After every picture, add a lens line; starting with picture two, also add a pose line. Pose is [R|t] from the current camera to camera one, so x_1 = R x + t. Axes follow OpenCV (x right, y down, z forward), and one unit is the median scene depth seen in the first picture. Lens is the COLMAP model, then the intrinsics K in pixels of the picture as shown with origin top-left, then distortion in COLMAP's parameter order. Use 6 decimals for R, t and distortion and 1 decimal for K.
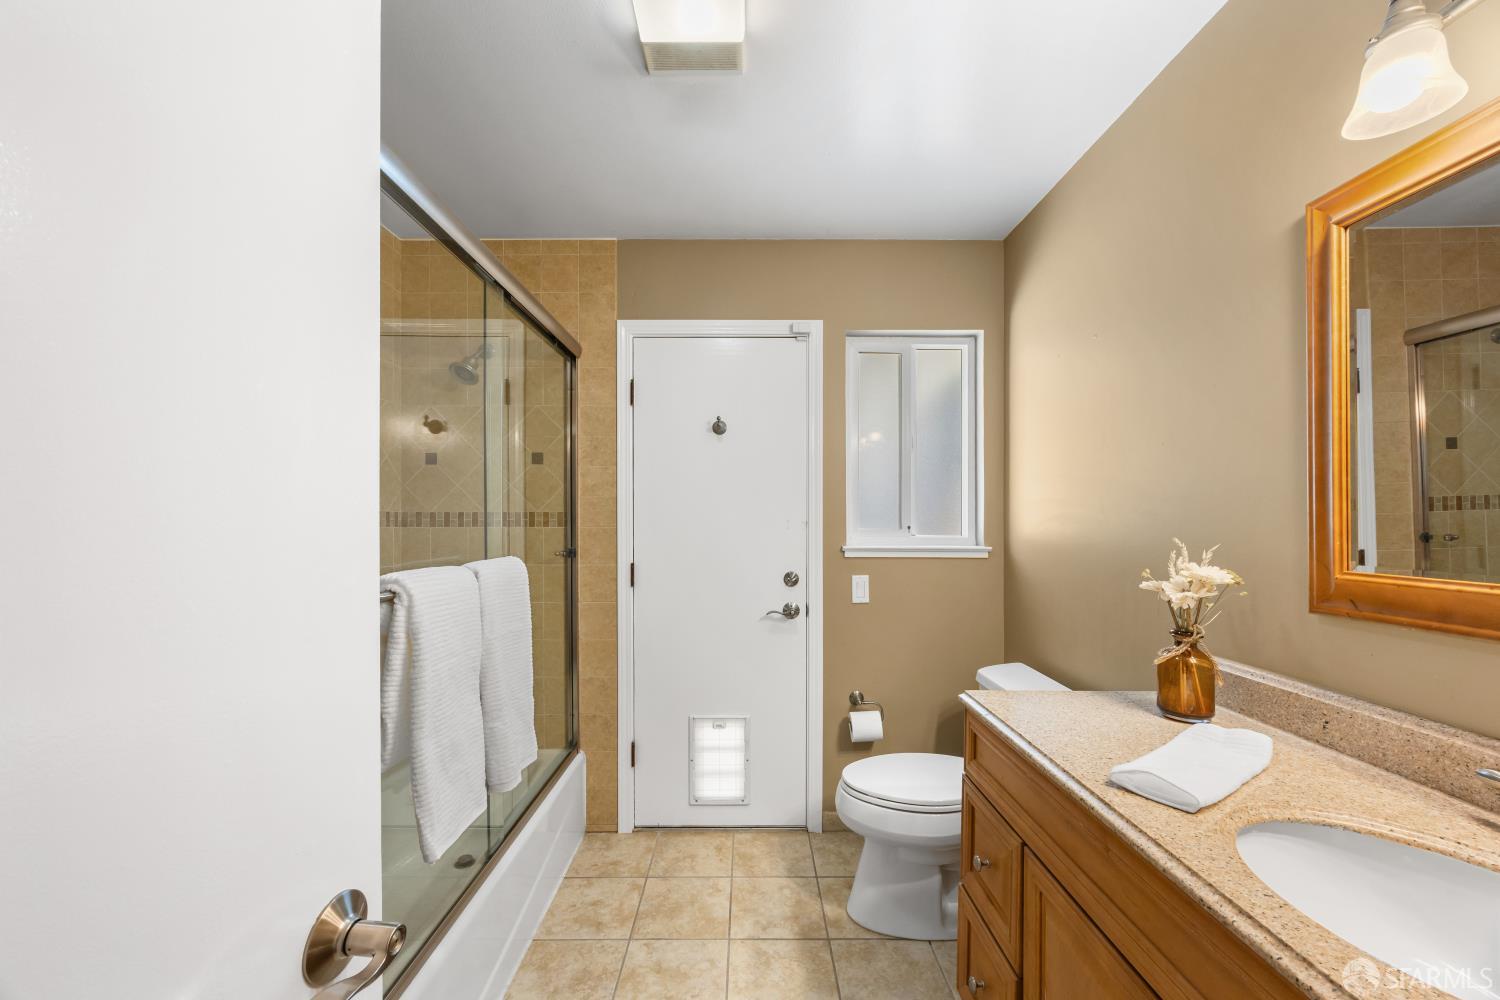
lens RADIAL K [[569.1, 0, 749.9], [0, 569.1, 522.9], [0, 0, 1]] dist [-0.002621, 0.000397]
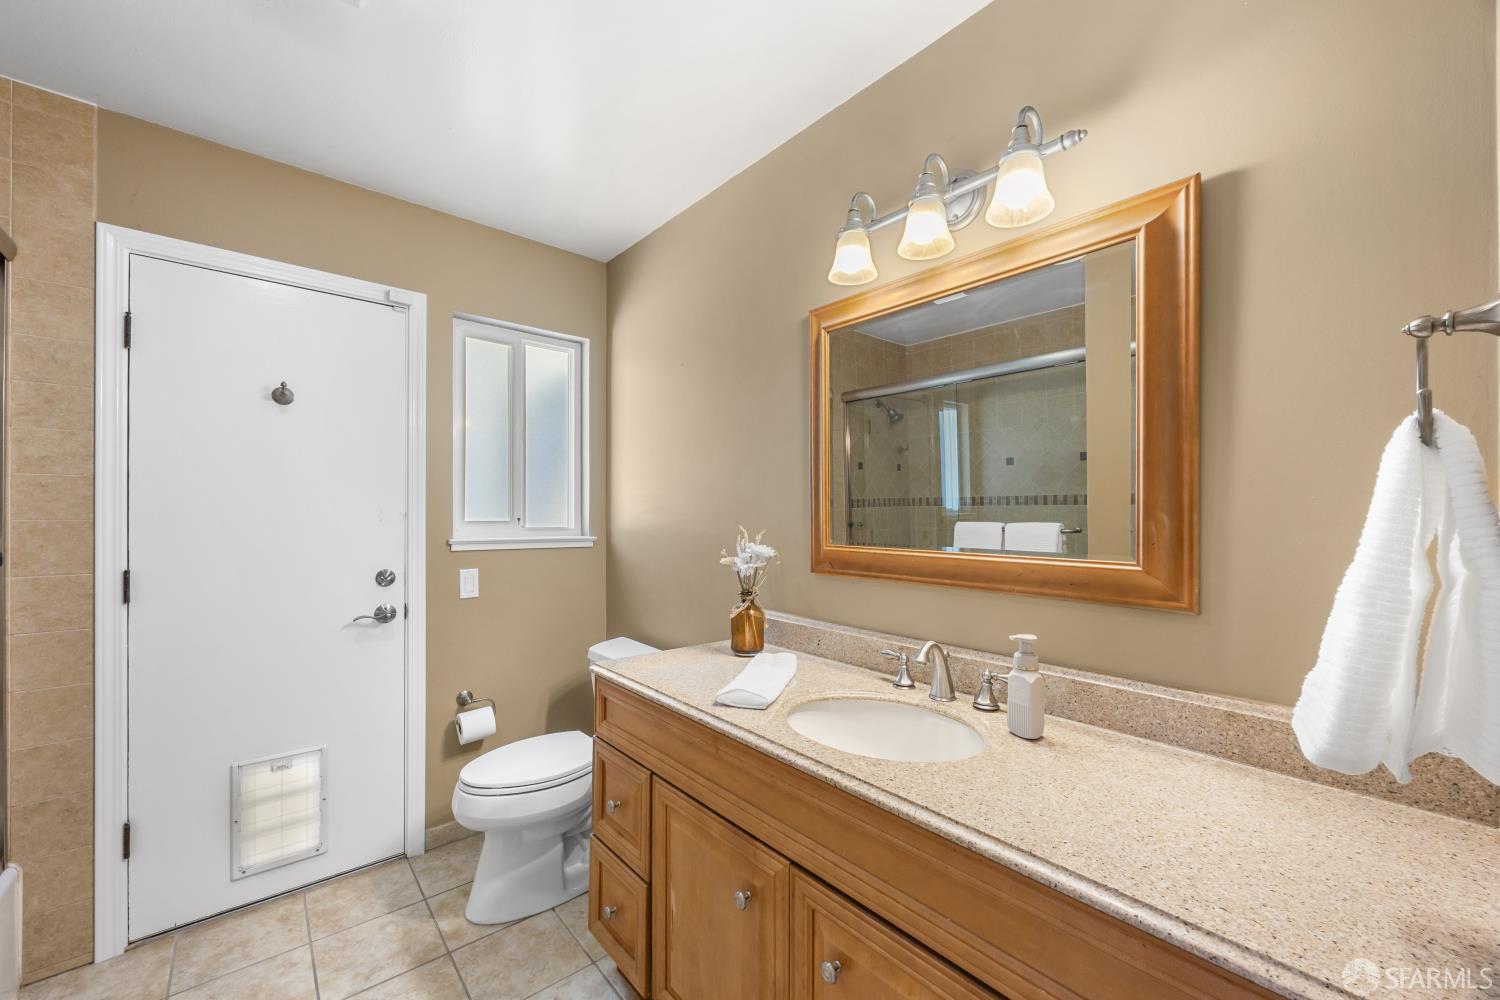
lens RADIAL K [[570.2, 0, 744.5], [0, 570.2, 506.1], [0, 0, 1]] dist [-0.003408, 0.000160]
pose [[0.766115, 0.011538, 0.642600, -0.096874], [-0.001625, 0.999870, -0.016014, 0.000750], [-0.642701, 0.011224, 0.766035, -0.050123]]
